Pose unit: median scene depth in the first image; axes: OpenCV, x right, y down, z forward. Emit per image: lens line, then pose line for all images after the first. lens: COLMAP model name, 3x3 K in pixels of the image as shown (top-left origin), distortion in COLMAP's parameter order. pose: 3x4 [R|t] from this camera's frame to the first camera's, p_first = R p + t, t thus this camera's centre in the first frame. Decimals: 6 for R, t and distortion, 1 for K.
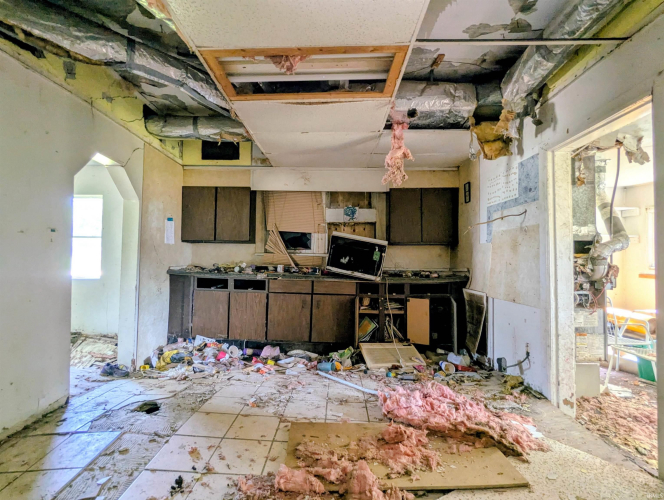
lens RADIAL K [[319.0, 0, 332.0], [0, 319.0, 250.0], [0, 0, 1]] dist [0.002389, 0.000784]
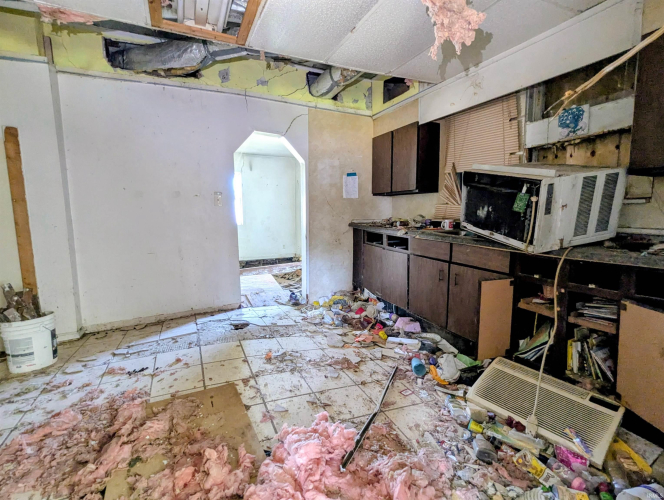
lens RADIAL K [[325.9, 0, 332.0], [0, 325.9, 250.0], [0, 0, 1]] dist [-0.000778, 0.000247]
pose [[0.428532, 0.094427, -0.898579, 0.452760], [0.029123, 0.992564, 0.118192, 0.021910], [0.903057, -0.076818, 0.422595, 0.480247]]
